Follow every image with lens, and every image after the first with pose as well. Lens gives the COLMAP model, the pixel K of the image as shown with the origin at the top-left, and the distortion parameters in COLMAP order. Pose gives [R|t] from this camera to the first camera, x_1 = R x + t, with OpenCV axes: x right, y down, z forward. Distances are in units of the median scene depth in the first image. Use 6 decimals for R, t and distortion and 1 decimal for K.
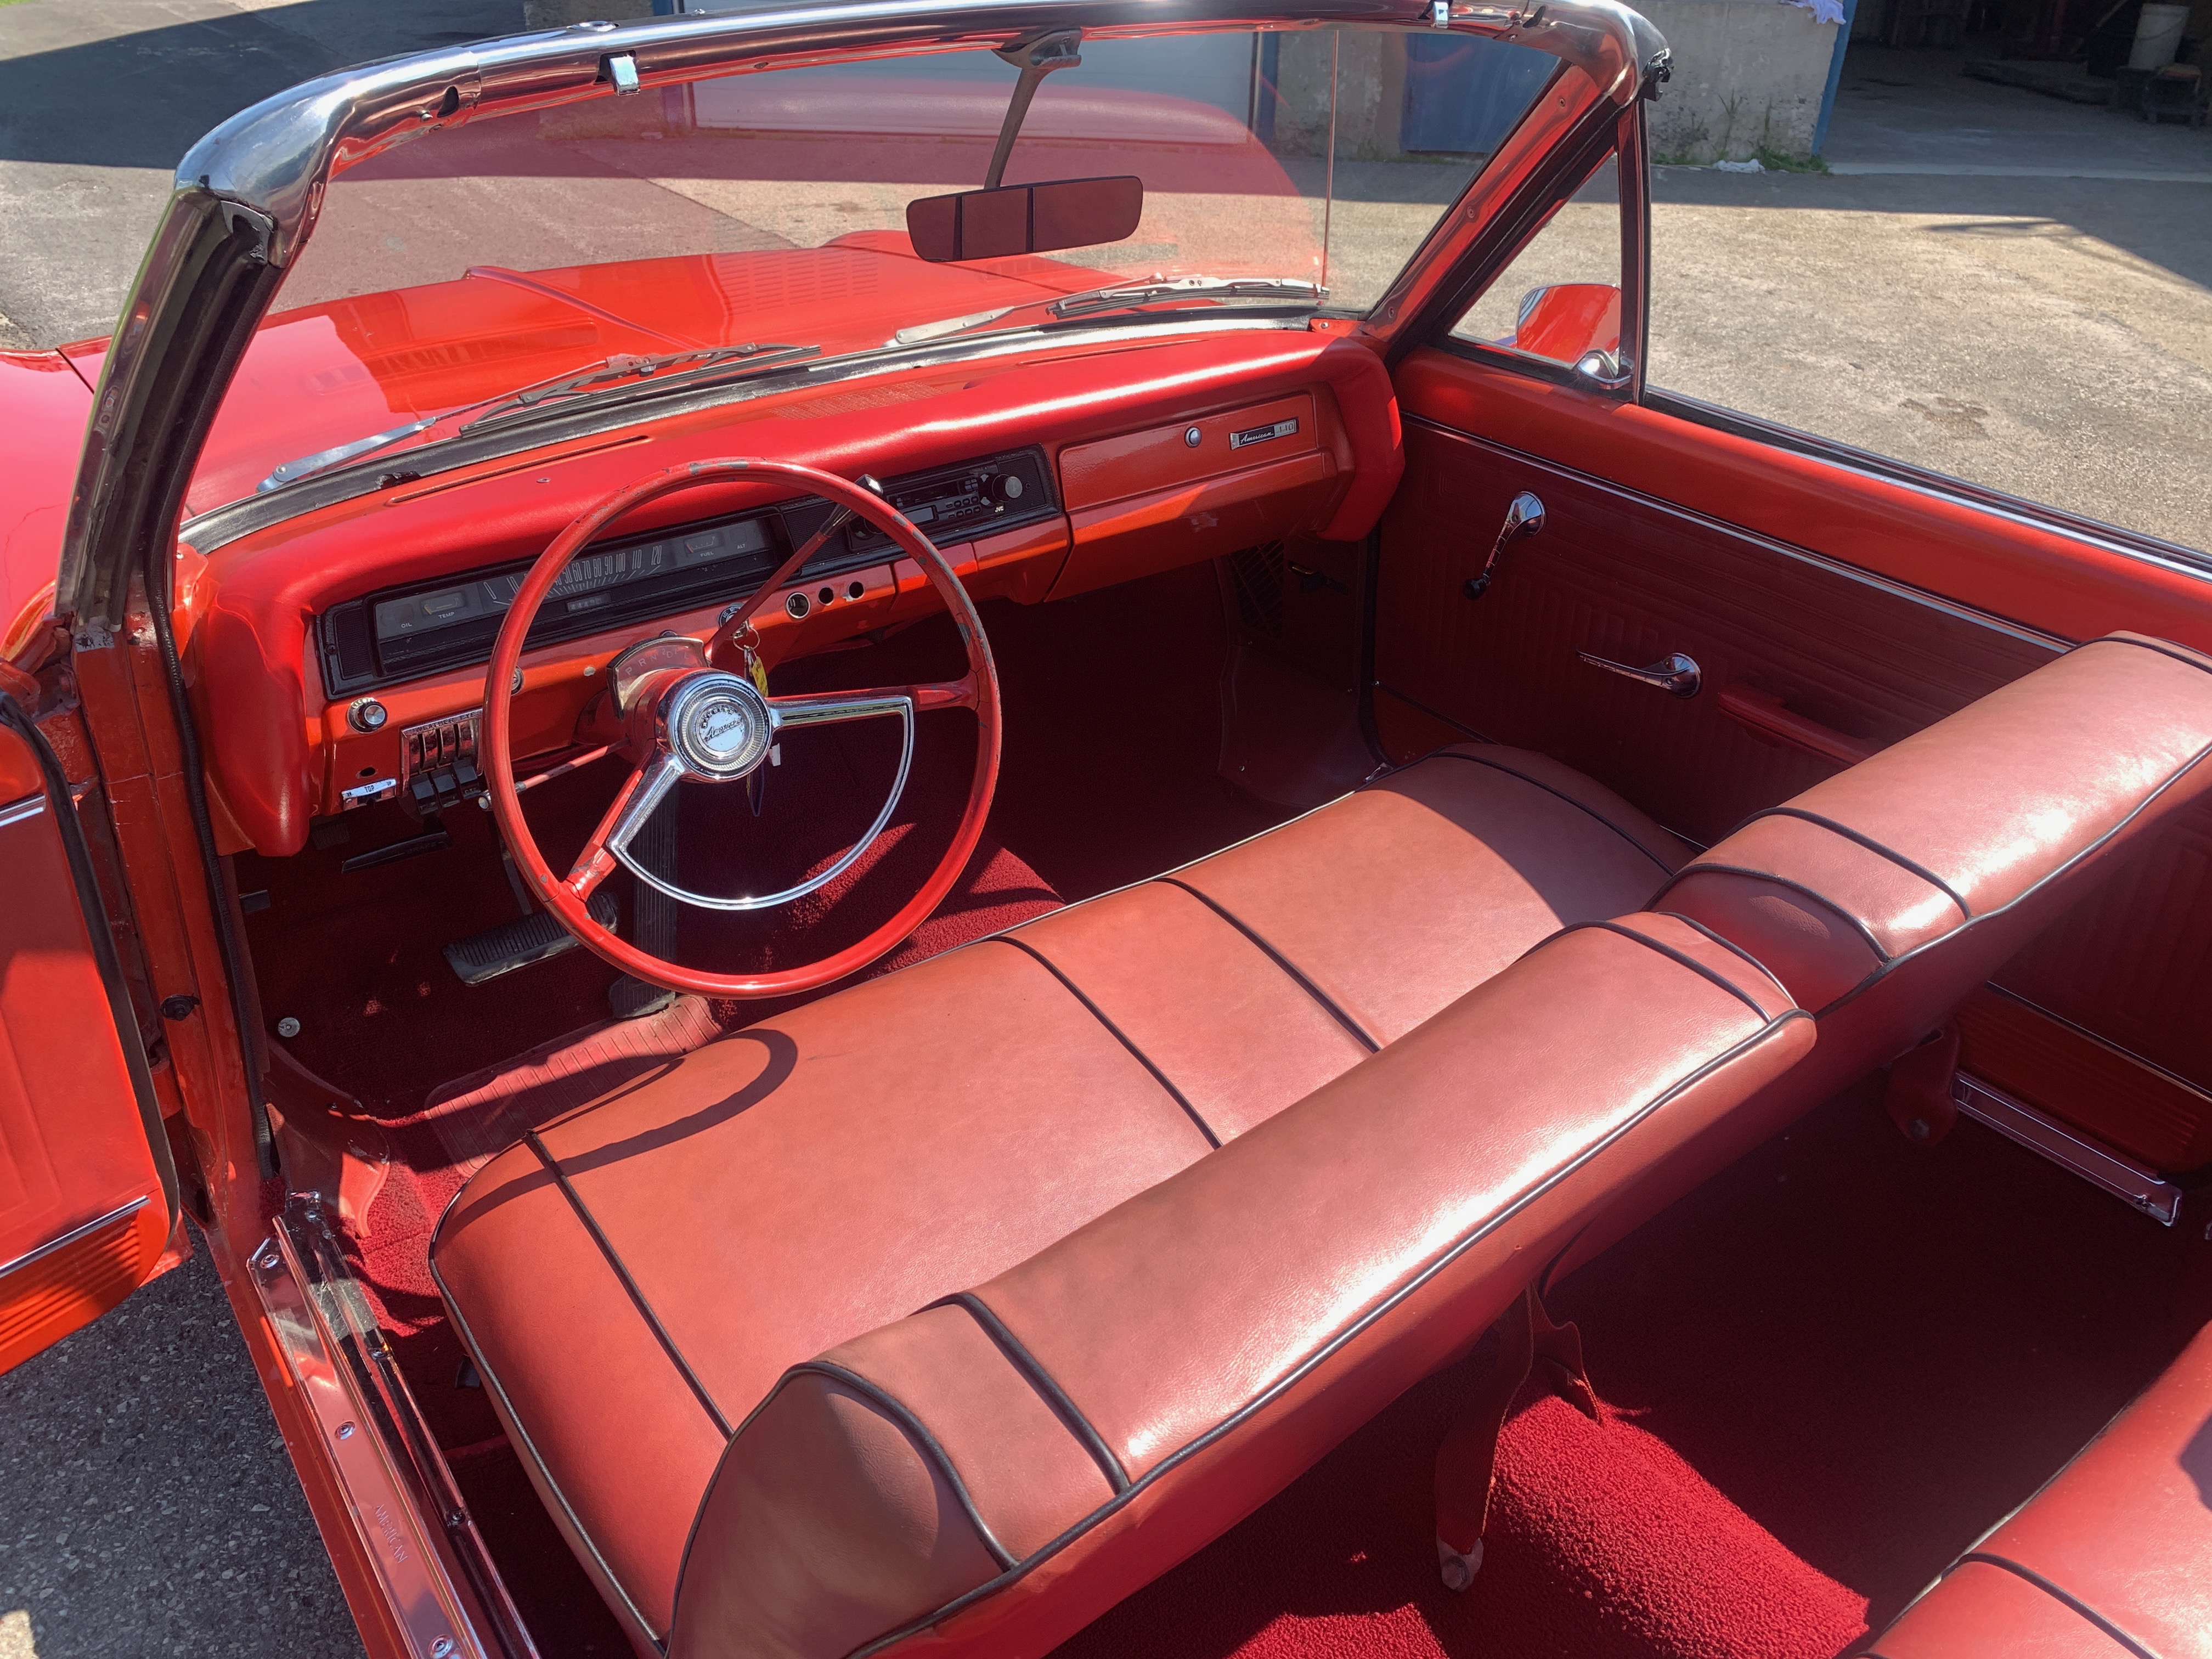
lens RADIAL K [[1618.0, 0, 1103.9], [0, 1618.0, 716.7], [0, 0, 1]] dist [0.013377, -0.005204]
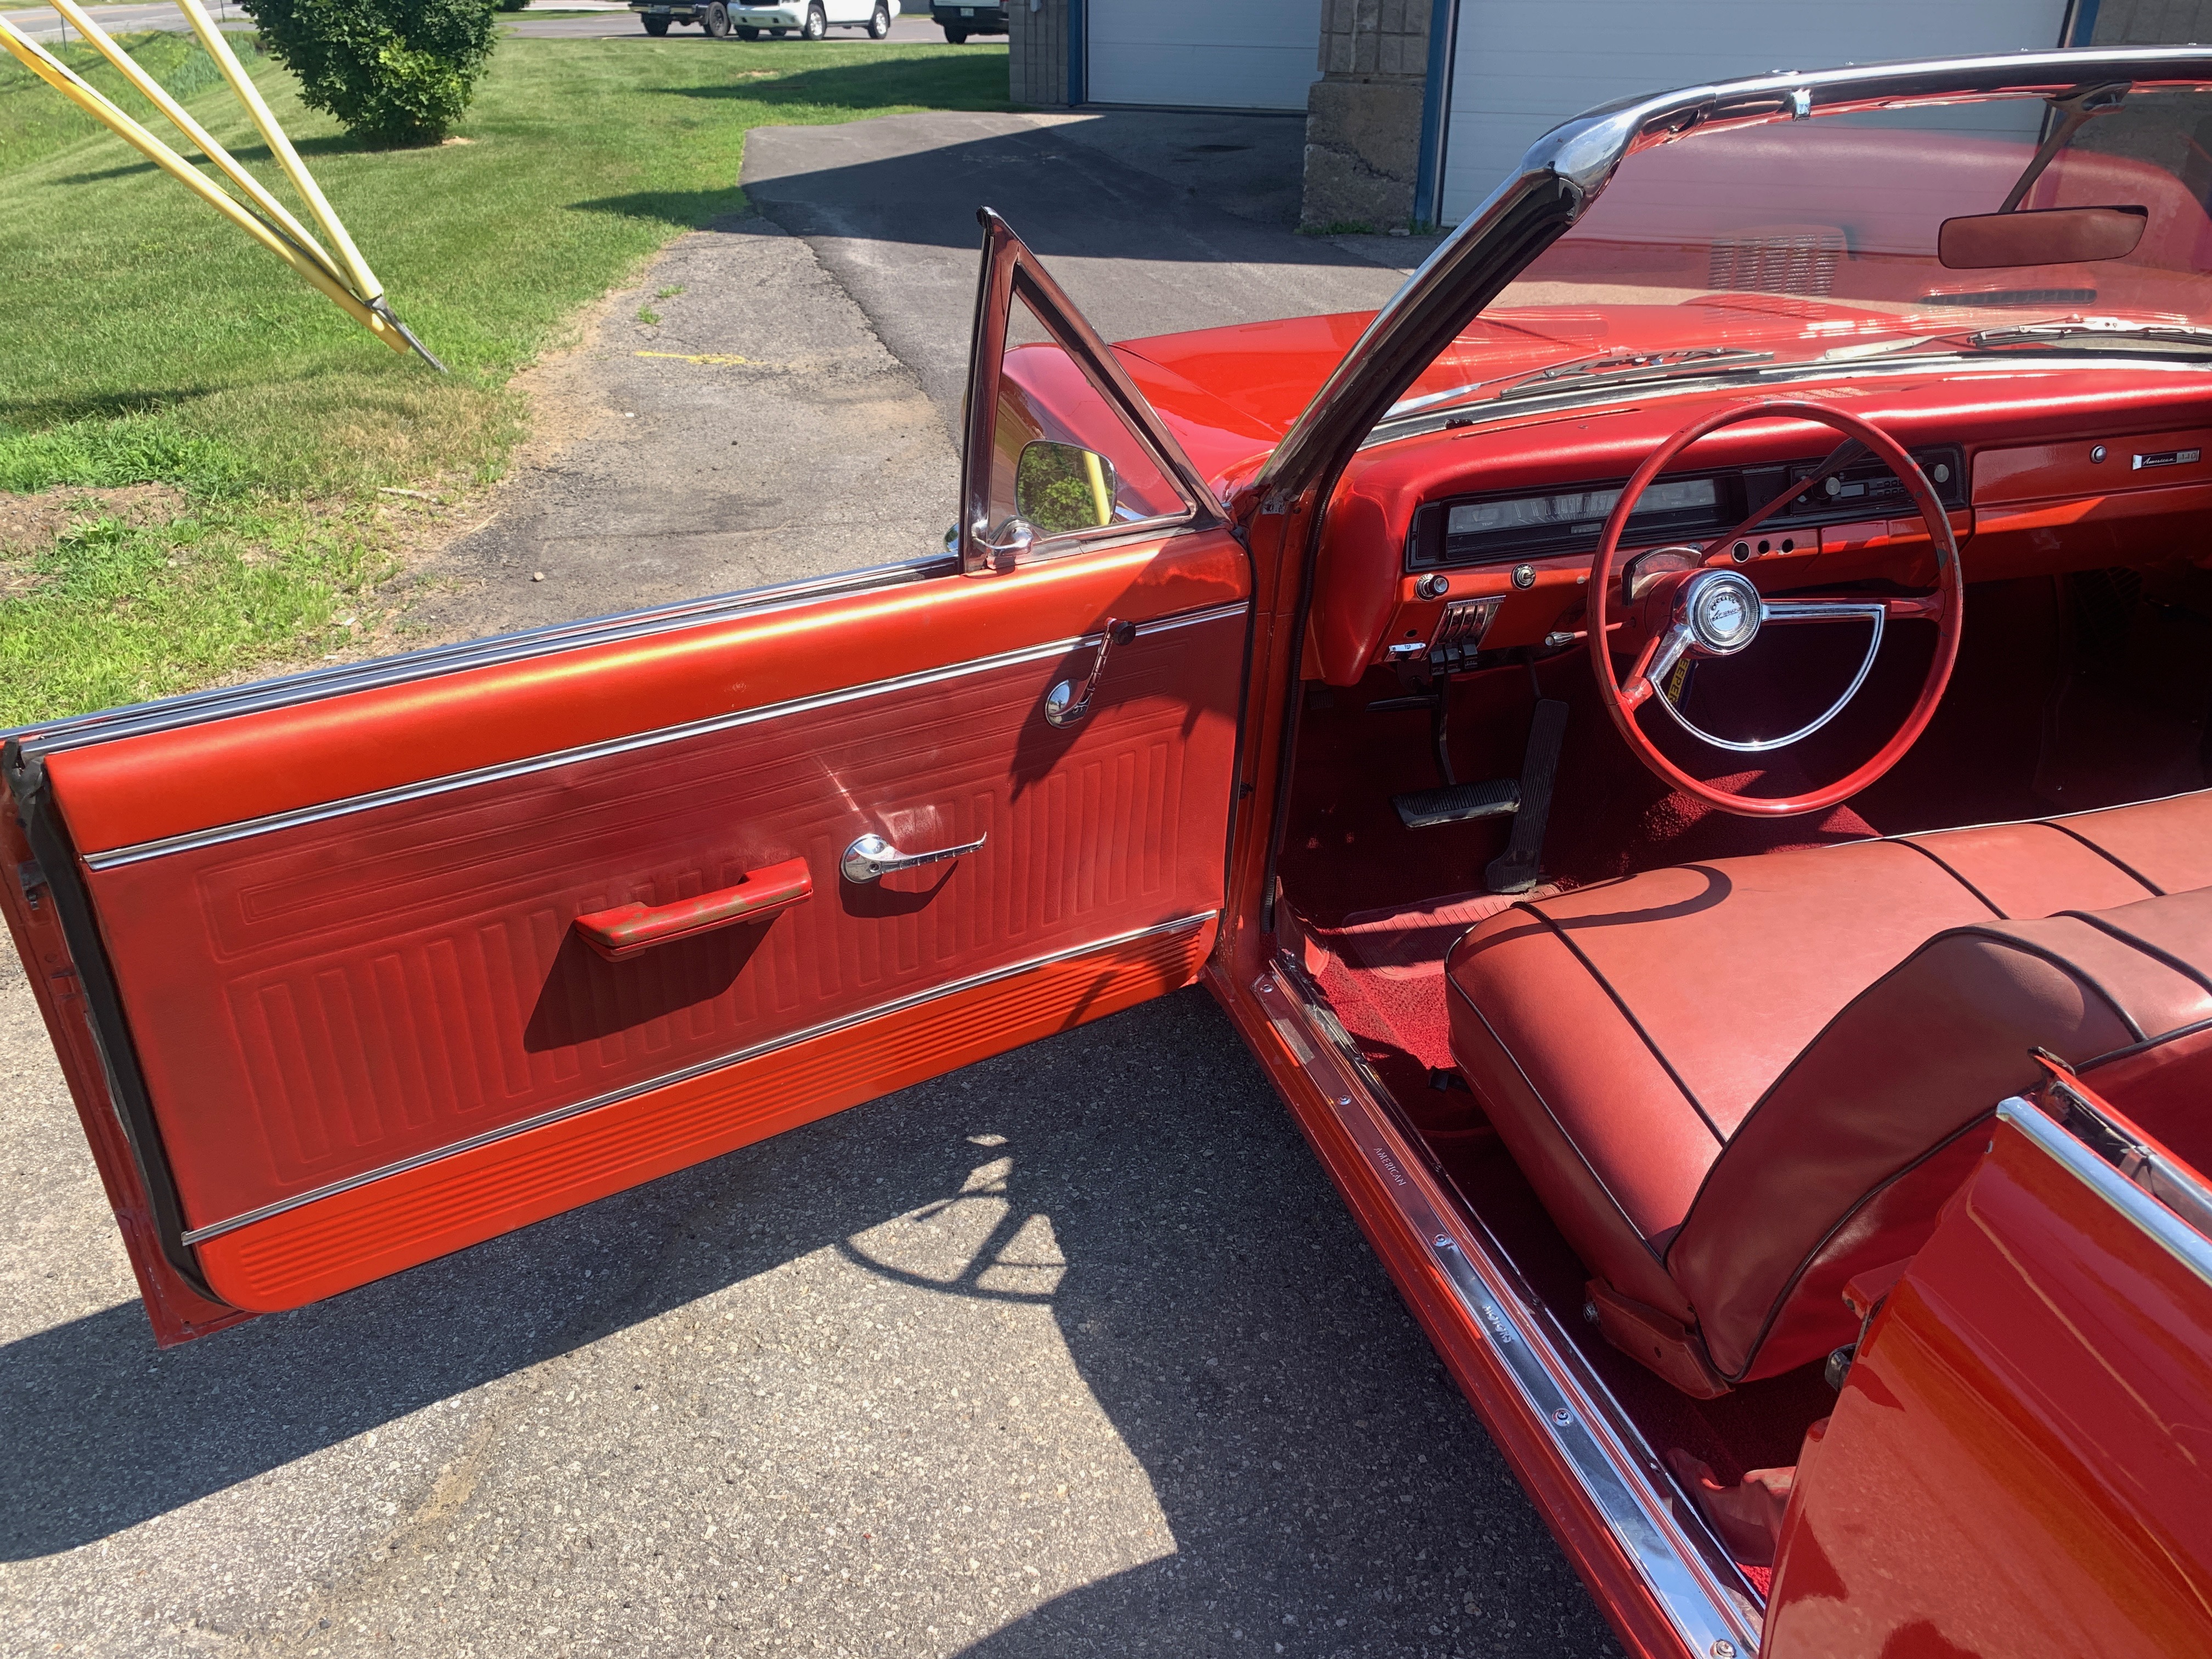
lens RADIAL K [[1618.0, 0, 1103.9], [0, 1618.0, 716.7], [0, 0, 1]] dist [0.013377, -0.005204]
pose [[0.927909, 0.128495, -0.349964, -0.188491], [-0.150698, 0.987893, -0.036846, 0.173213], [0.340992, 0.086928, 0.936038, -0.315351]]
